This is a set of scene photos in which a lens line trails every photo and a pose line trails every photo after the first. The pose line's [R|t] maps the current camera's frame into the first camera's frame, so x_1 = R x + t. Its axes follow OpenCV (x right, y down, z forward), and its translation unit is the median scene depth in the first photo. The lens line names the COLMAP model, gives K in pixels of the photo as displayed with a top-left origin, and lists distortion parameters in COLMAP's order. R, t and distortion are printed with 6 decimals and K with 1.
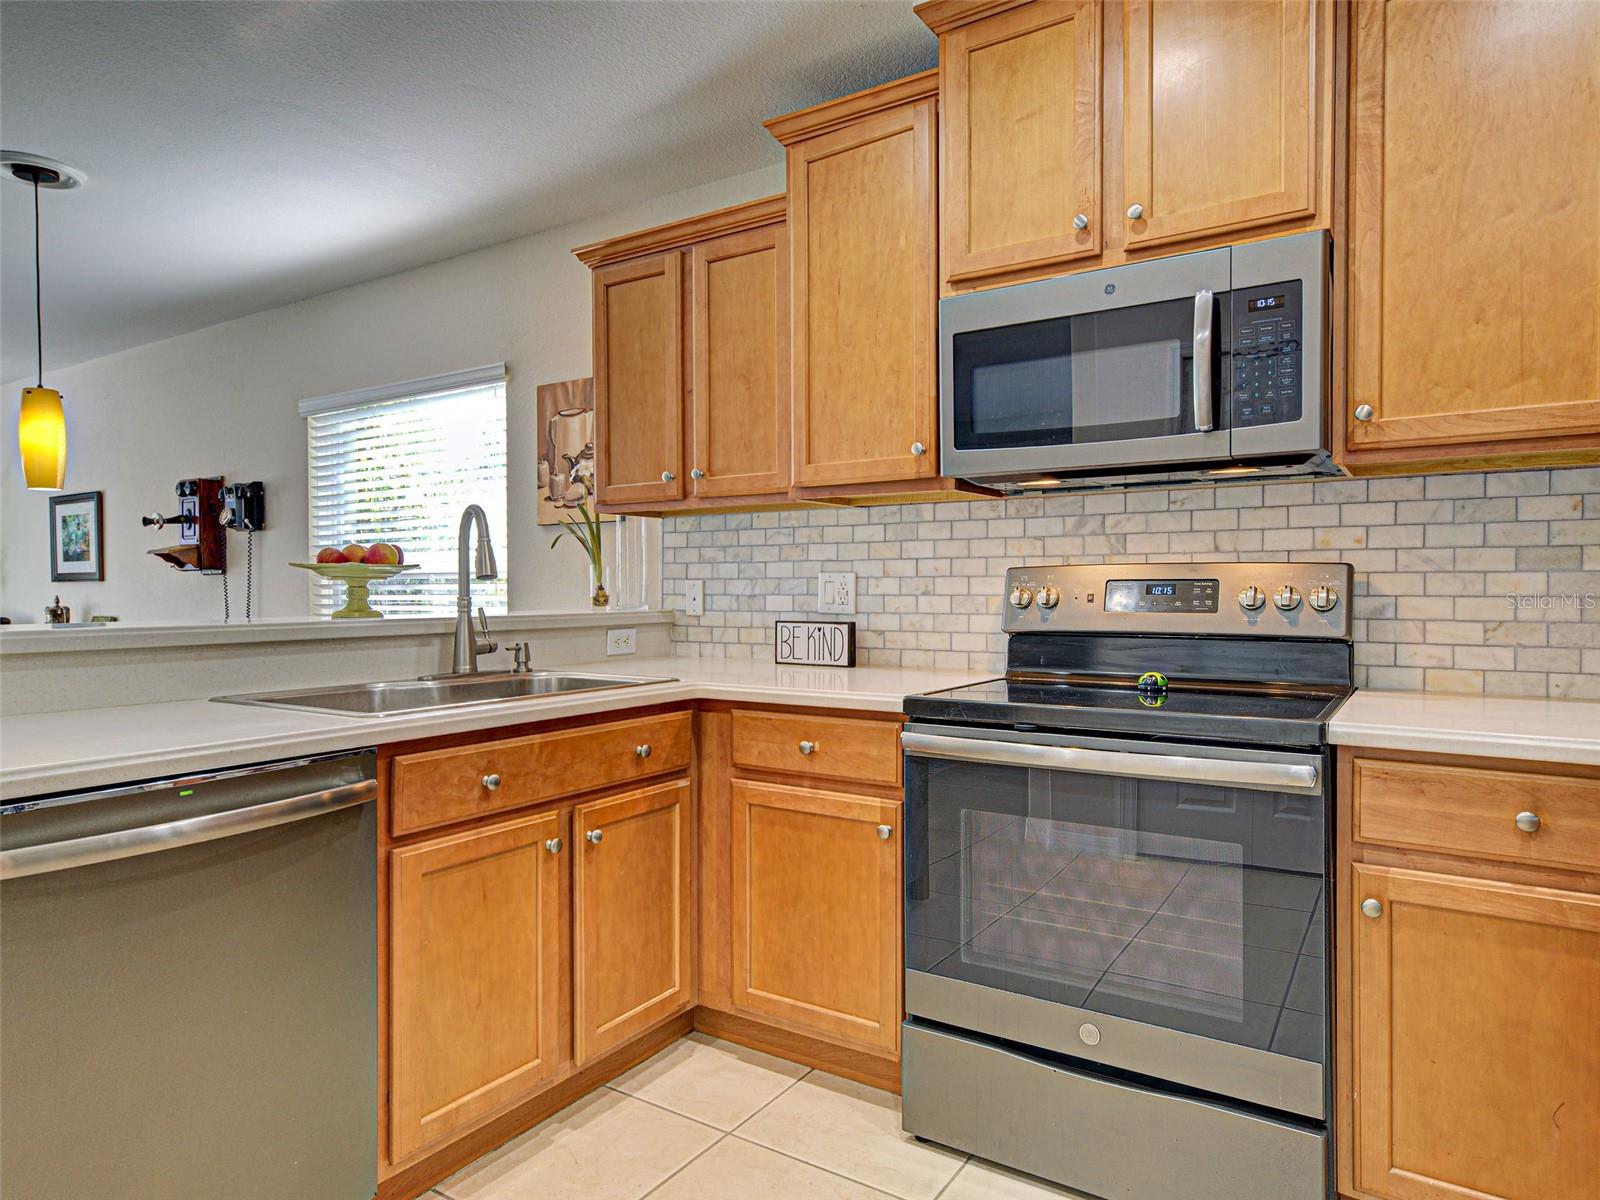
lens RADIAL K [[949.9, 0, 800.0], [0, 949.9, 600.0], [0, 0, 1]] dist [0.006285, 0.001736]
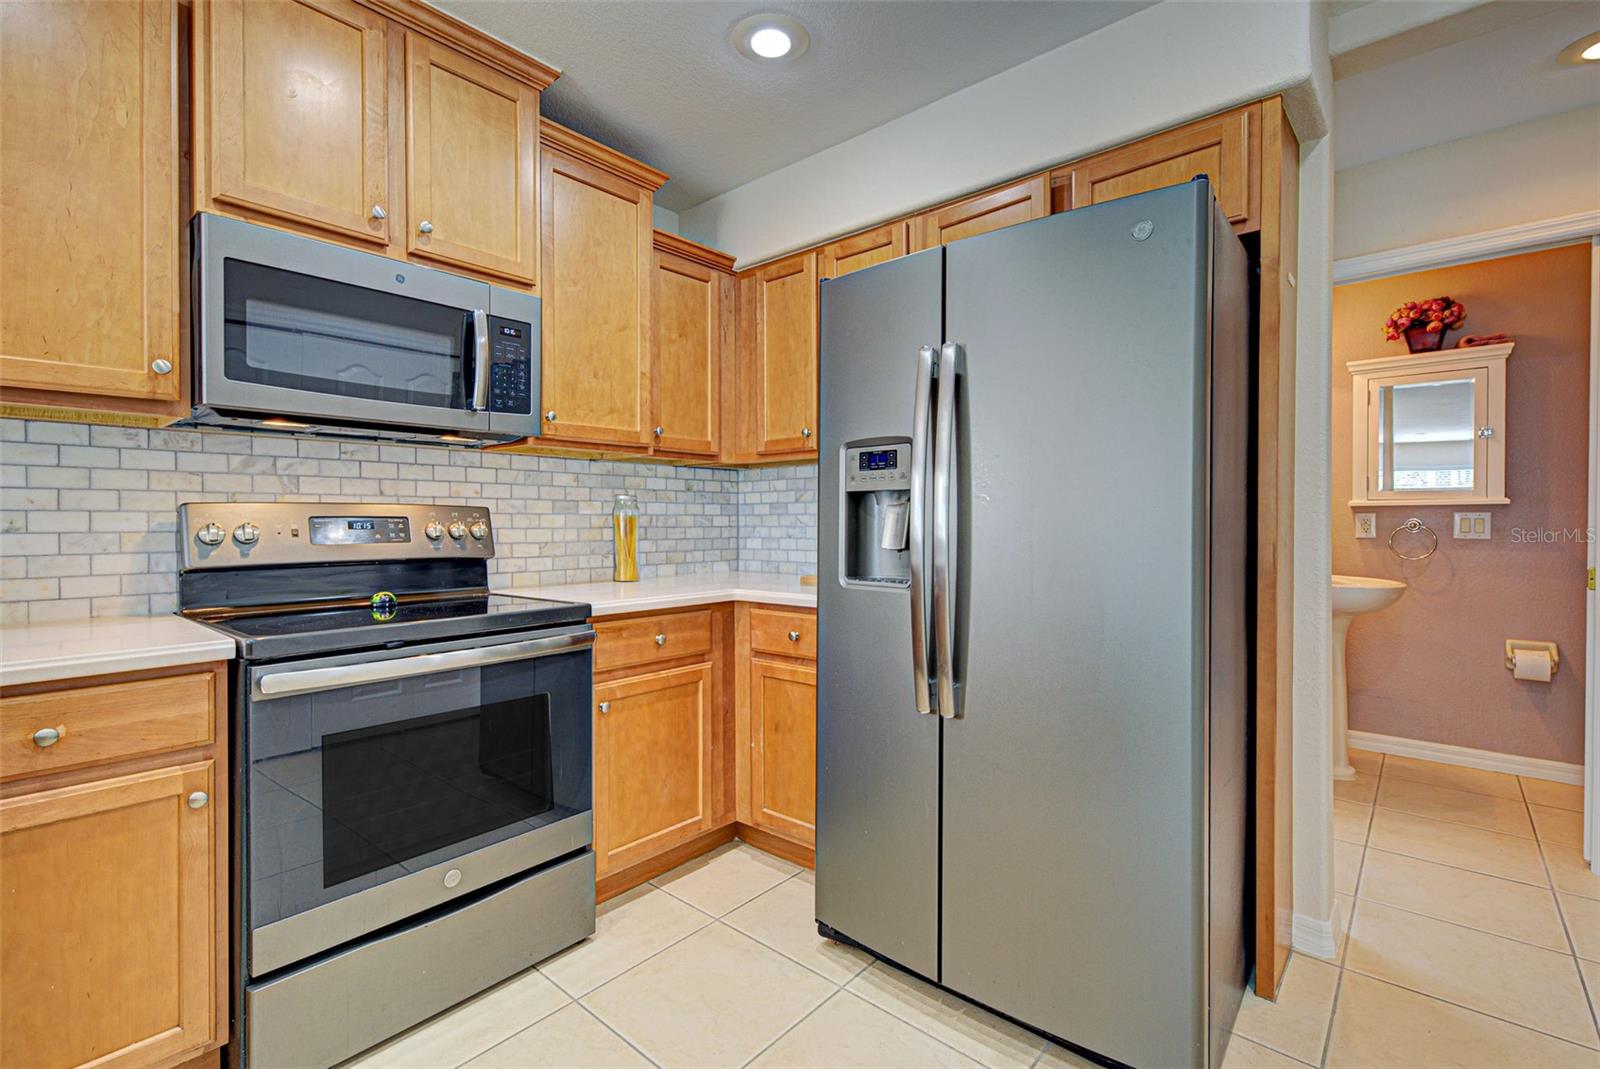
lens RADIAL K [[710.1, 0, 798.9], [0, 710.1, 529.3], [0, 0, 1]] dist [0.003319, 0.000279]
pose [[0.158302, -0.008487, 0.987354, -0.414263], [0.015898, 0.999855, 0.006045, -0.001939], [-0.987263, 0.014740, 0.158414, 0.294195]]
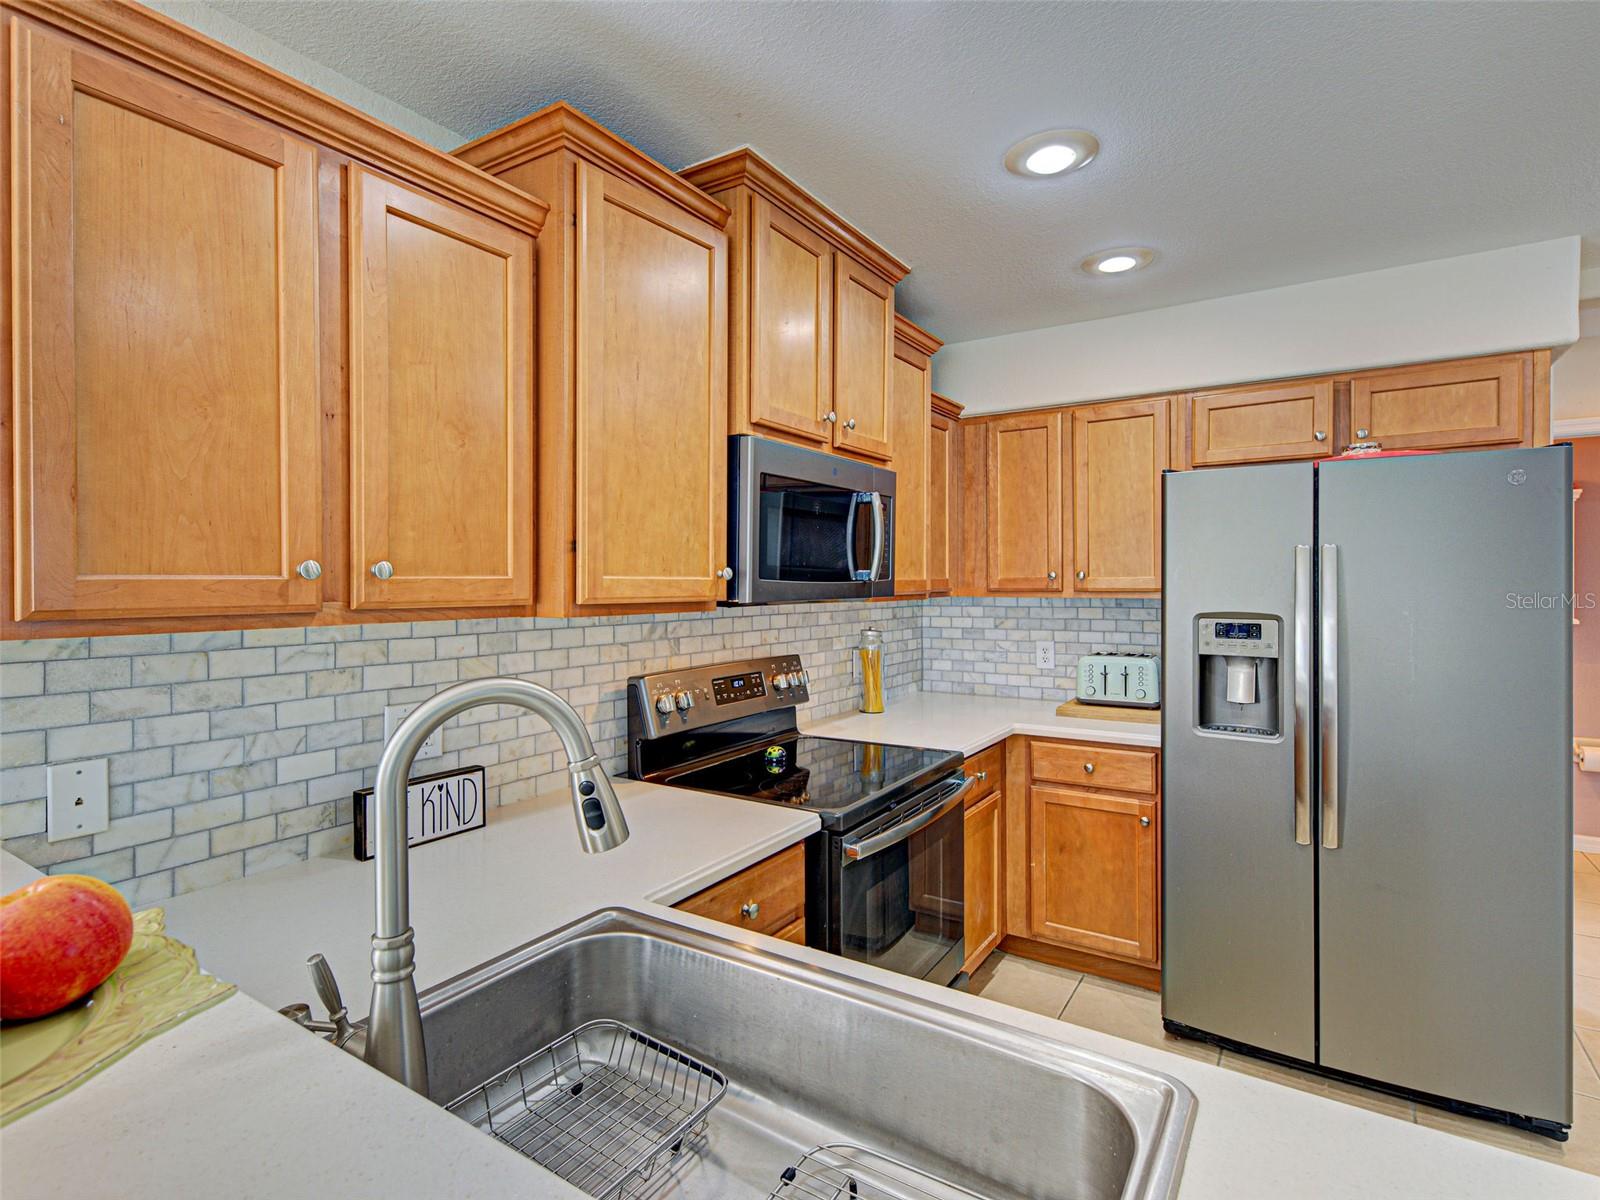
lens RADIAL K [[768.7, 0, 798.6], [0, 768.7, 593.5], [0, 0, 1]] dist [0.003400, 0.000481]
pose [[0.036351, -0.007811, 0.999309, -0.652369], [0.021351, 0.999747, 0.007038, -0.135073], [-0.999111, 0.021080, 0.036509, 0.848640]]
